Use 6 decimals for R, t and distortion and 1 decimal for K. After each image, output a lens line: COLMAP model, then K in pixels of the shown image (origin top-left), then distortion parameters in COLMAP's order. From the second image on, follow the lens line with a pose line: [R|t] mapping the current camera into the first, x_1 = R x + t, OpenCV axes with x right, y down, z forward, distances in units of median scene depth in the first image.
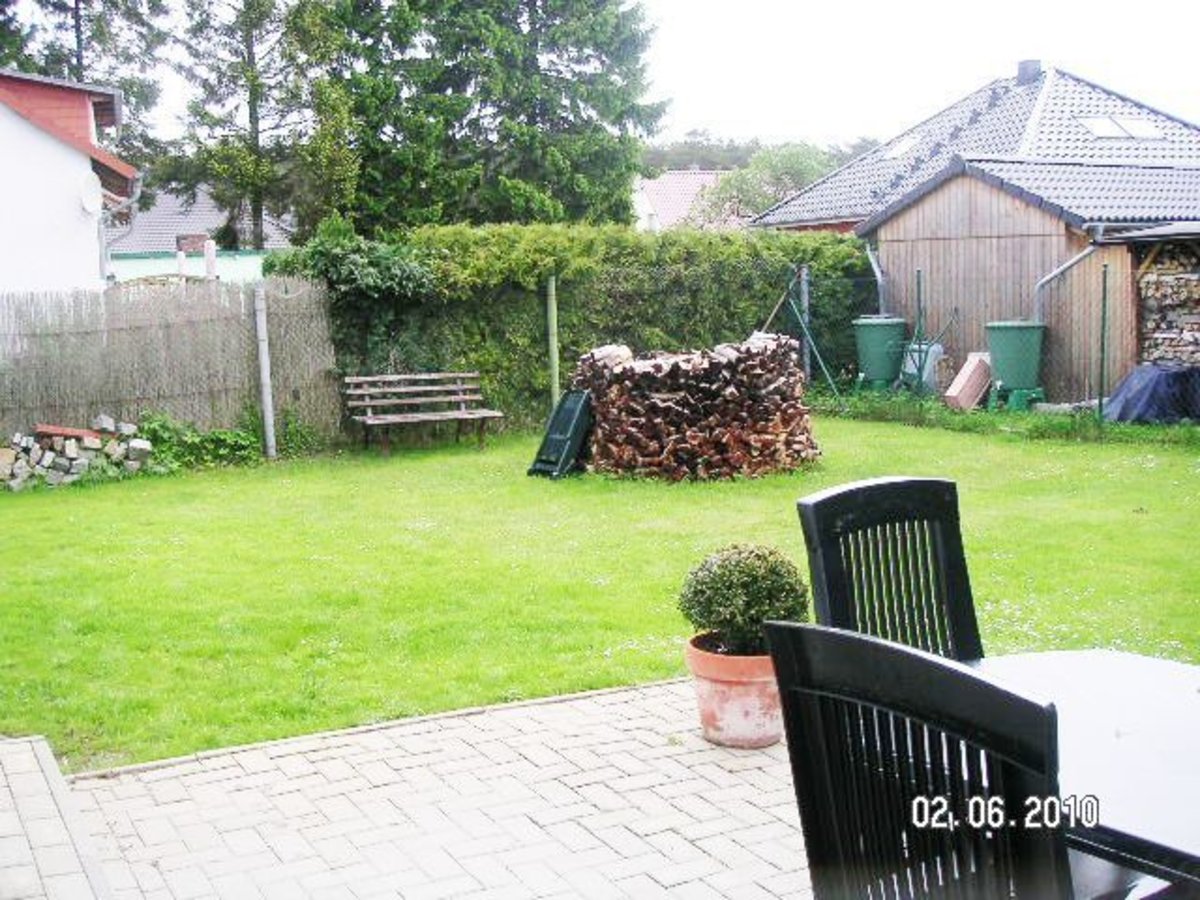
lens RADIAL K [[1323.1, 0, 600.0], [0, 1323.1, 450.0], [0, 0, 1]] dist [-0.080322, 0.007789]
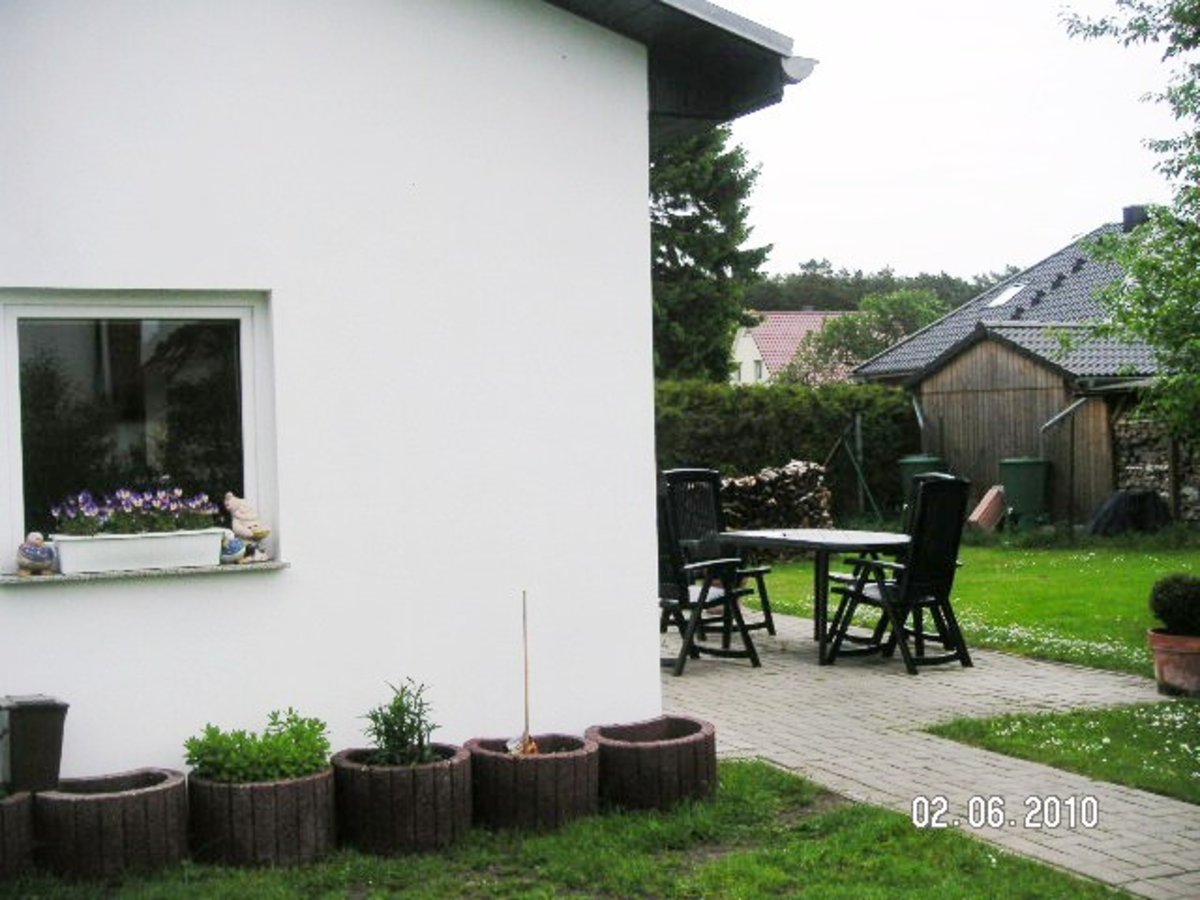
lens RADIAL K [[1673.0, 0, 600.0], [0, 1673.0, 450.0], [0, 0, 1]] dist [0.006539, 0.001548]
pose [[0.997893, 0.005662, -0.064641, 0.022571], [-0.013319, 0.992847, -0.118652, 0.081099], [0.063507, 0.119263, 0.990830, -0.549678]]
